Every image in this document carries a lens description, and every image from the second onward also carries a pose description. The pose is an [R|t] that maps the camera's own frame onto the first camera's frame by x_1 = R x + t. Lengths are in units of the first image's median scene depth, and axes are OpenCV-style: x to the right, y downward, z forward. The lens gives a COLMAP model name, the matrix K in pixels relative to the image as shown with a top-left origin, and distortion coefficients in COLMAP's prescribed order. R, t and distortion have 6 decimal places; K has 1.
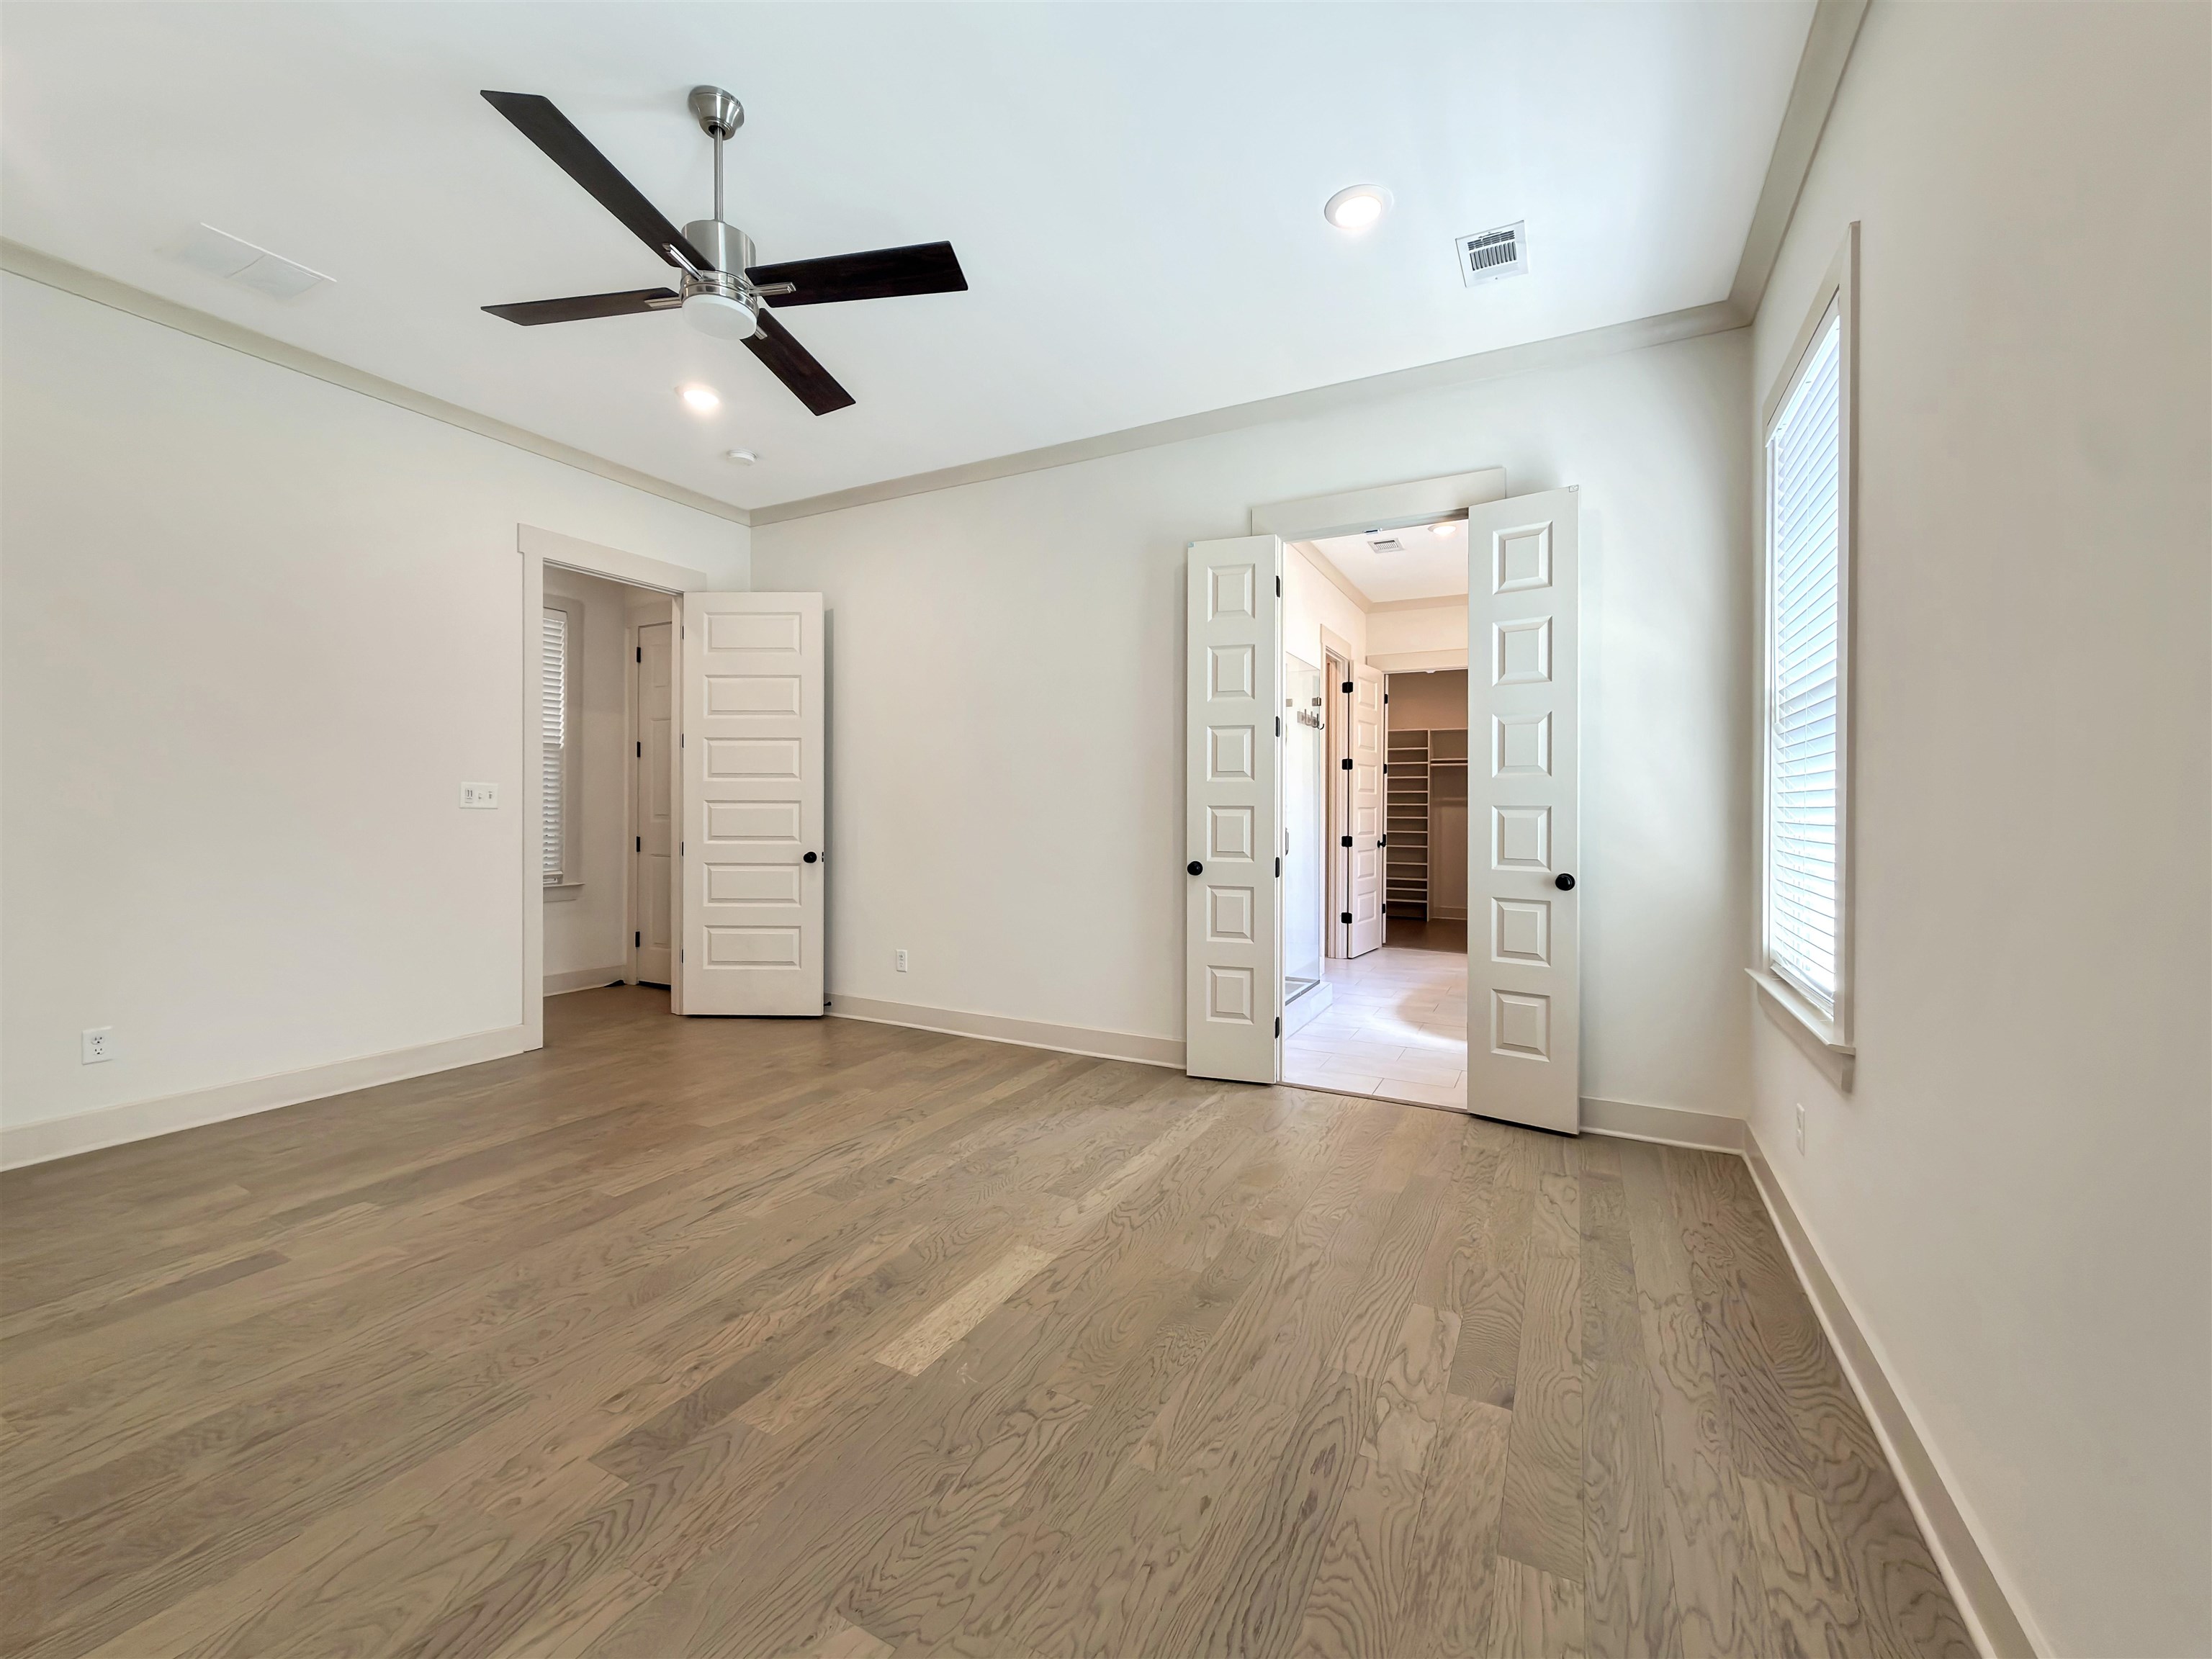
lens RADIAL K [[890.2, 0, 1113.3], [0, 890.2, 813.1], [0, 0, 1]] dist [0.001057, 0.000096]
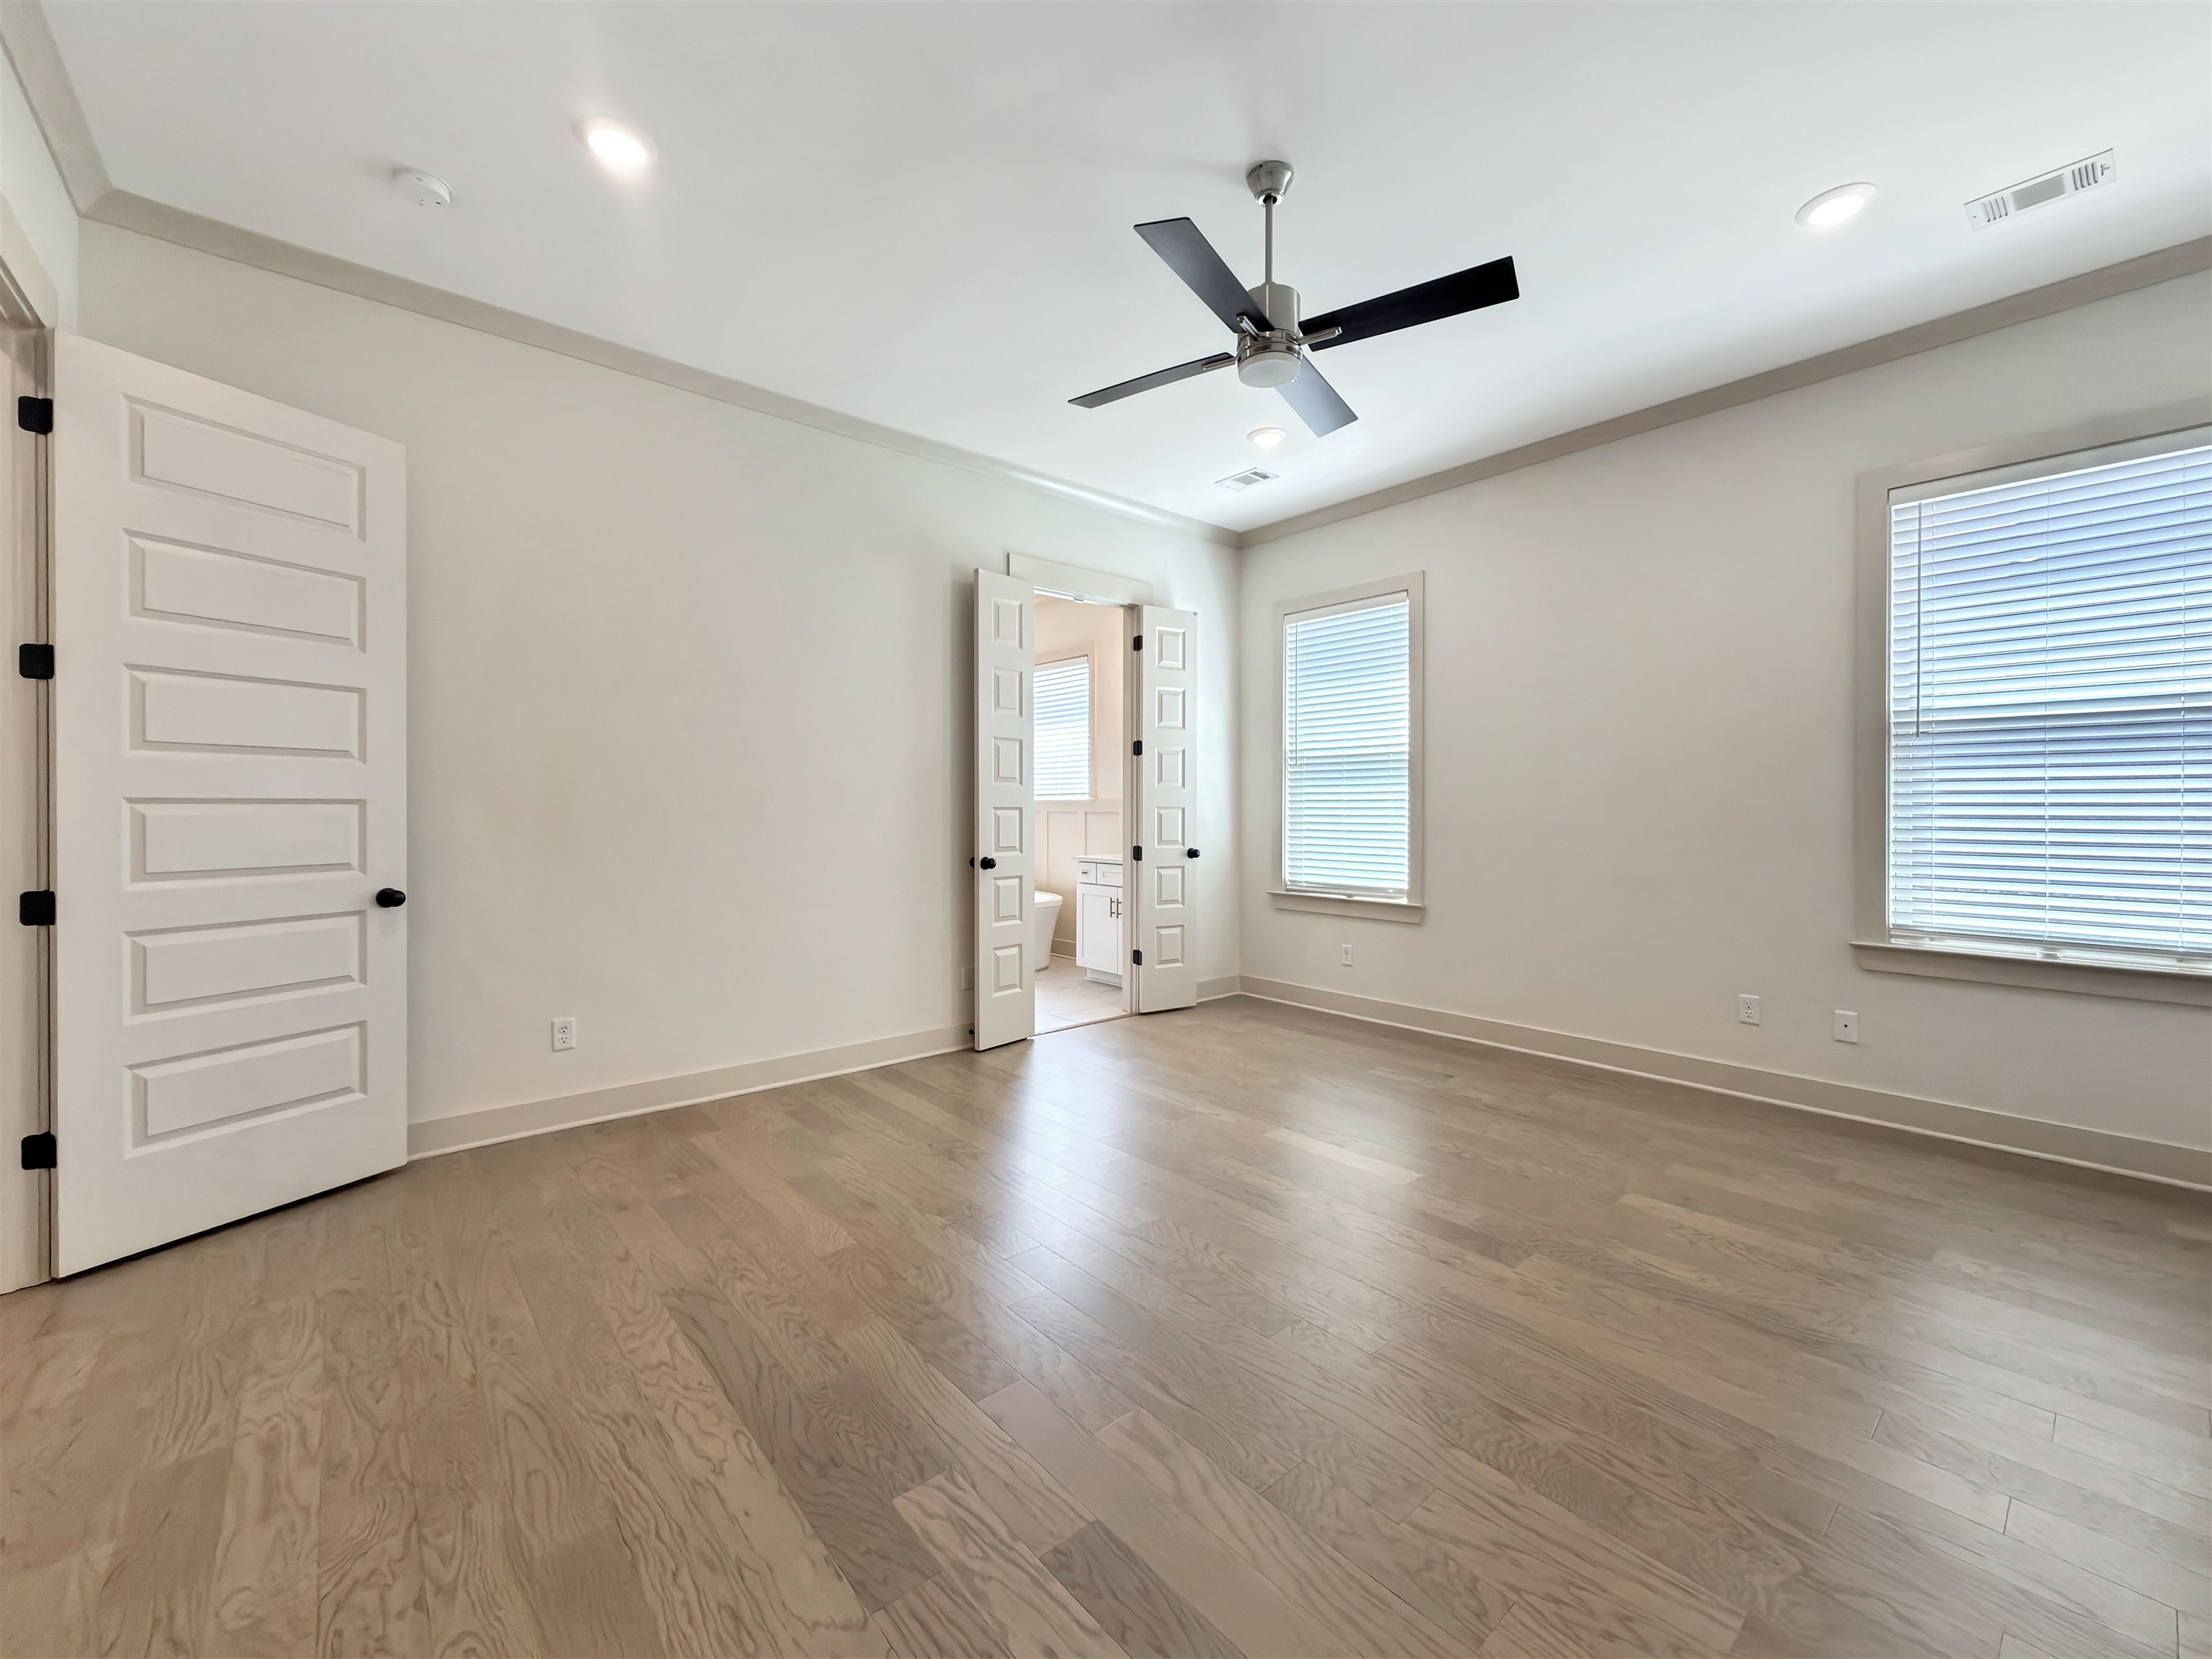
lens RADIAL K [[890.2, 0, 1113.3], [0, 890.2, 813.1], [0, 0, 1]] dist [0.001057, 0.000096]
pose [[0.370792, -0.011557, 0.928644, -1.046696], [0.004954, 0.999933, 0.010466, -0.013615], [-0.928703, 0.000720, 0.370825, 0.517885]]
